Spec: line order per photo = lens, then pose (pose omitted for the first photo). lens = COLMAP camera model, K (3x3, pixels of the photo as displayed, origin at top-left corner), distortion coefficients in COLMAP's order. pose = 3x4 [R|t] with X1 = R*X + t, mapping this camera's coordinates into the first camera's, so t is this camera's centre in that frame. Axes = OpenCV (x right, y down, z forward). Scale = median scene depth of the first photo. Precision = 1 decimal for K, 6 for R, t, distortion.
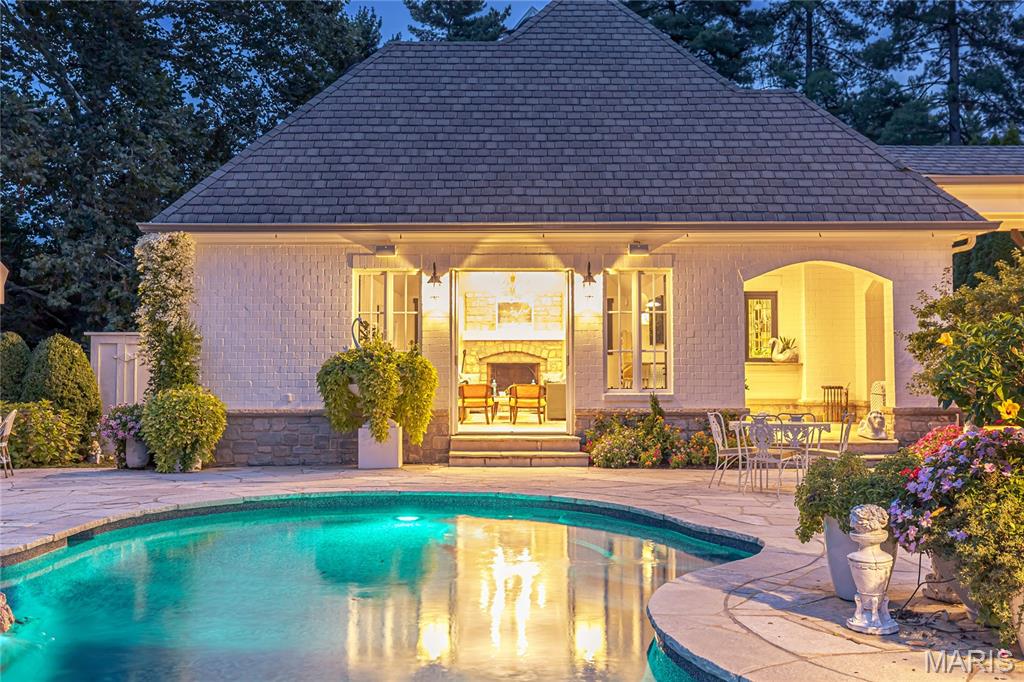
lens RADIAL K [[1059.4, 0, 513.0], [0, 1059.4, 317.5], [0, 0, 1]] dist [-0.001120, -0.002416]
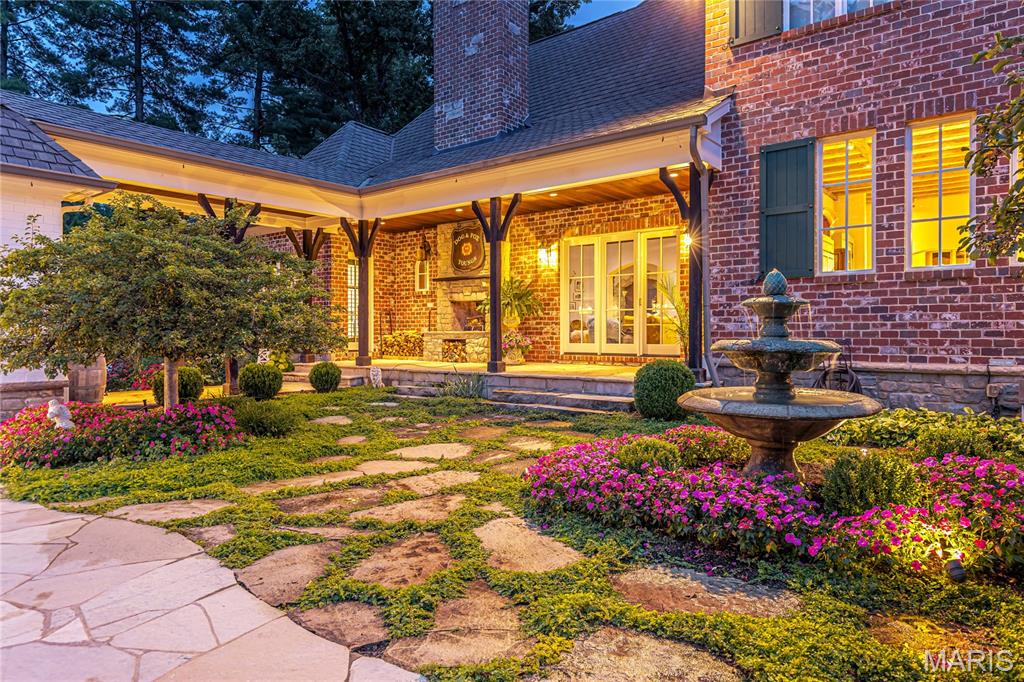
lens RADIAL K [[637.9, 0, 512.0], [0, 637.9, 341.0], [0, 0, 1]] dist [0.003021, 0.001499]
pose [[0.624709, -0.006974, 0.780826, 0.083622], [-0.034790, 0.998719, 0.036754, 0.006320], [-0.780082, -0.050125, 0.623666, 0.129442]]
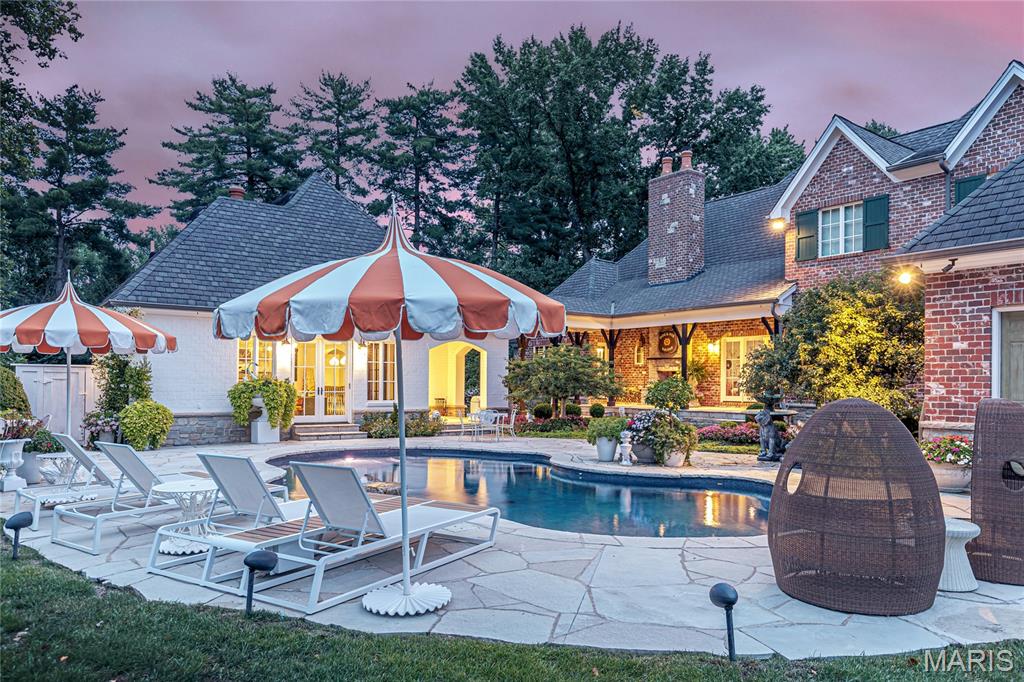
lens RADIAL K [[720.5, 0, 509.9], [0, 720.5, 384.9], [0, 0, 1]] dist [0.001281, -0.000386]
pose [[0.801611, 0.008505, 0.597785, -0.188724], [-0.035975, 0.998773, 0.034032, -0.006590], [-0.596762, -0.048786, 0.800934, -0.093728]]
